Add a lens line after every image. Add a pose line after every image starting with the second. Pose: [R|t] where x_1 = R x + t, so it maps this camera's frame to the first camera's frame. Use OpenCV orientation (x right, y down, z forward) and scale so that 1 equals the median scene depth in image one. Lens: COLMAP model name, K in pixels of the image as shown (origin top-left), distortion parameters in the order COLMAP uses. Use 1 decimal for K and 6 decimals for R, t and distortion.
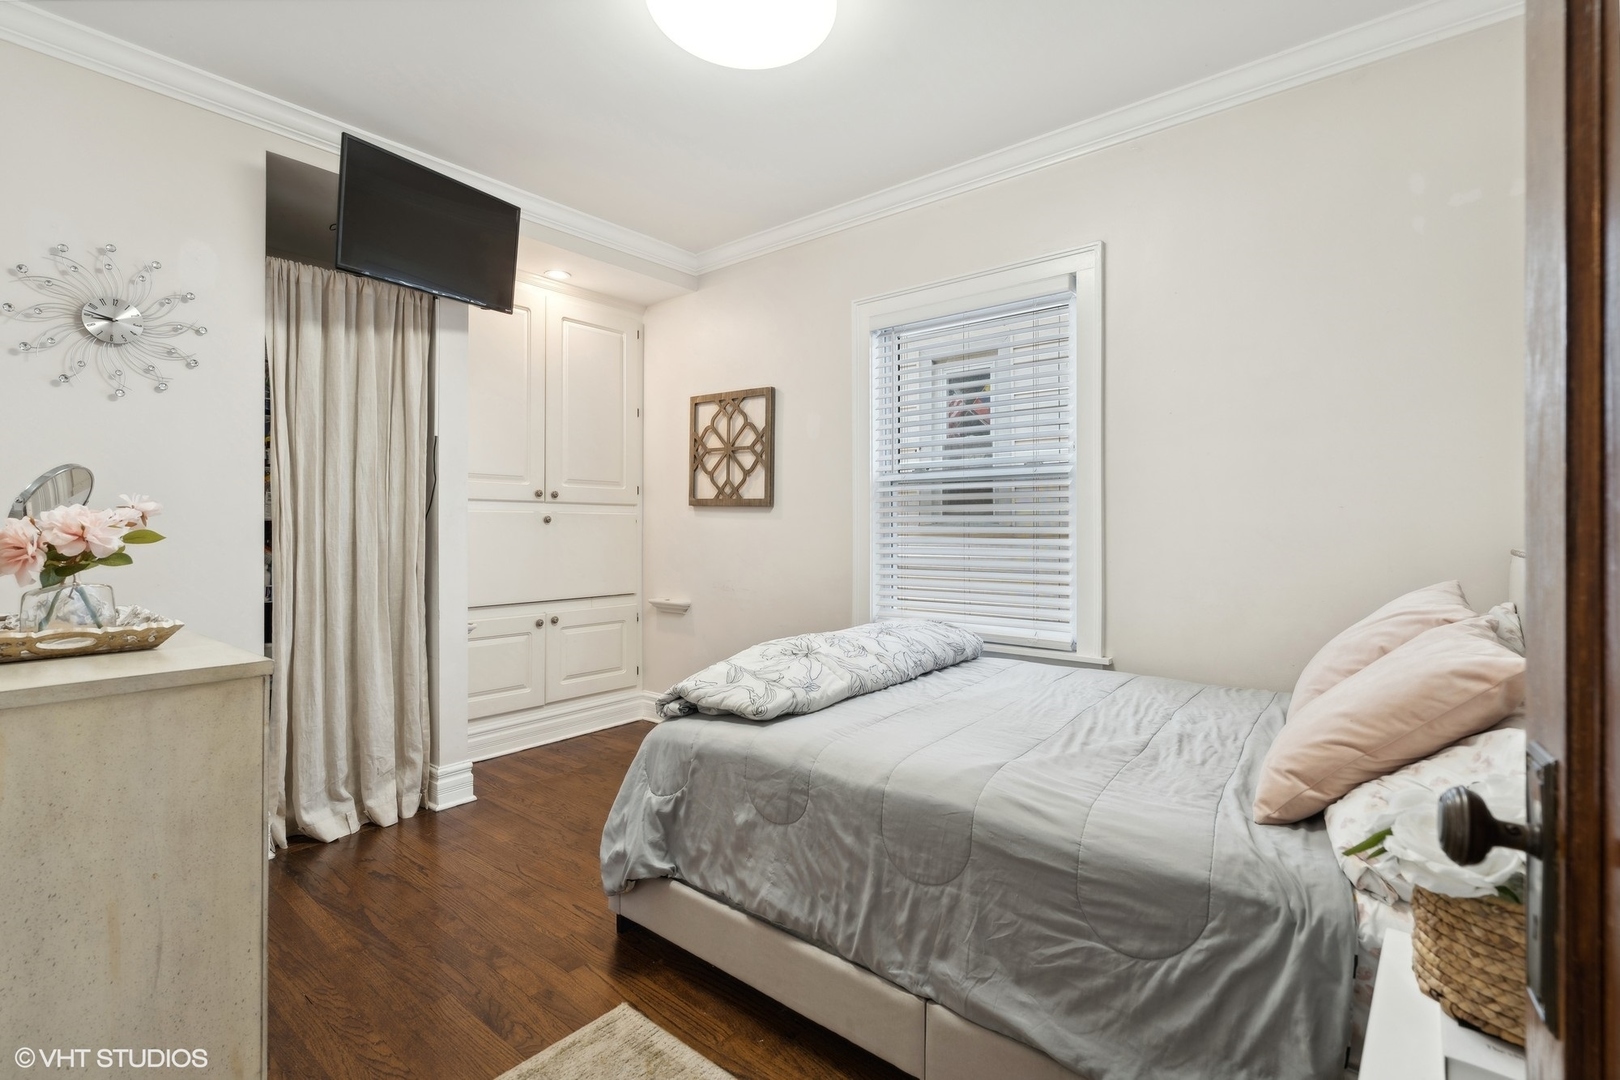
lens RADIAL K [[745.7, 0, 814.2], [0, 745.7, 531.9], [0, 0, 1]] dist [-0.001820, 0.001027]
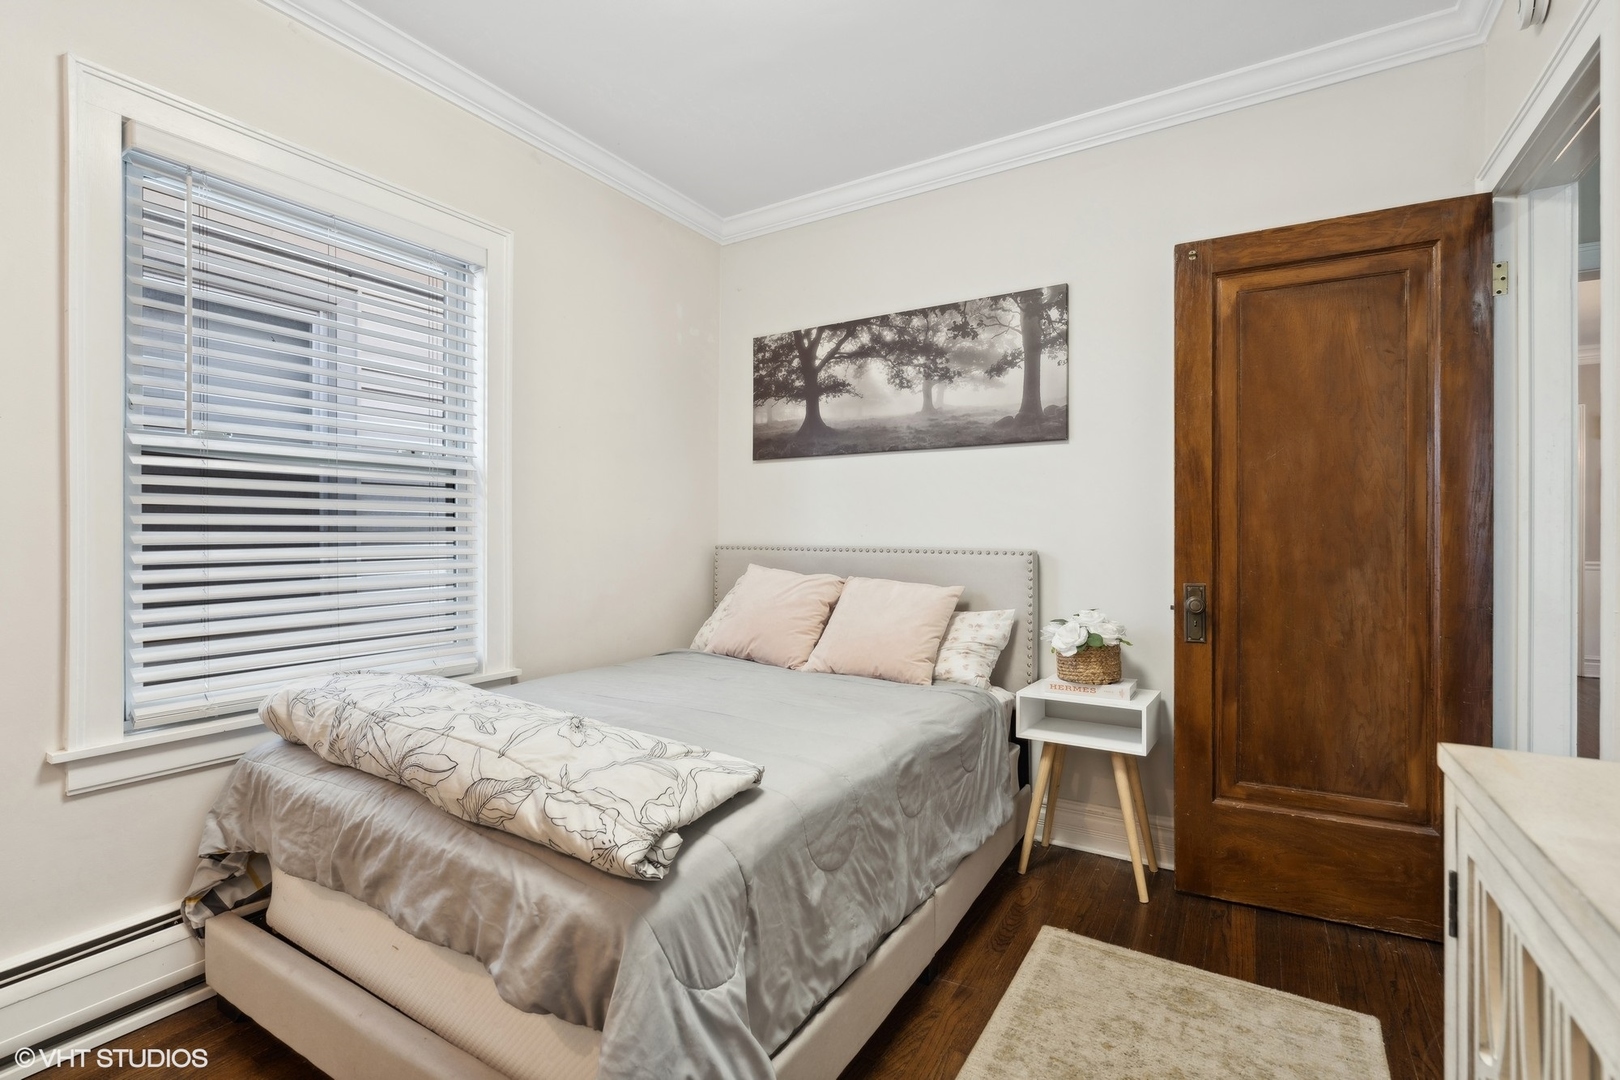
lens RADIAL K [[745.7, 0, 813.0], [0, 745.7, 540.5], [0, 0, 1]] dist [-0.001820, 0.001027]
pose [[-0.148262, -0.007897, 0.988917, -0.972111], [0.002619, 0.999961, 0.008378, -0.006264], [-0.988945, 0.003832, -0.148236, 1.222382]]
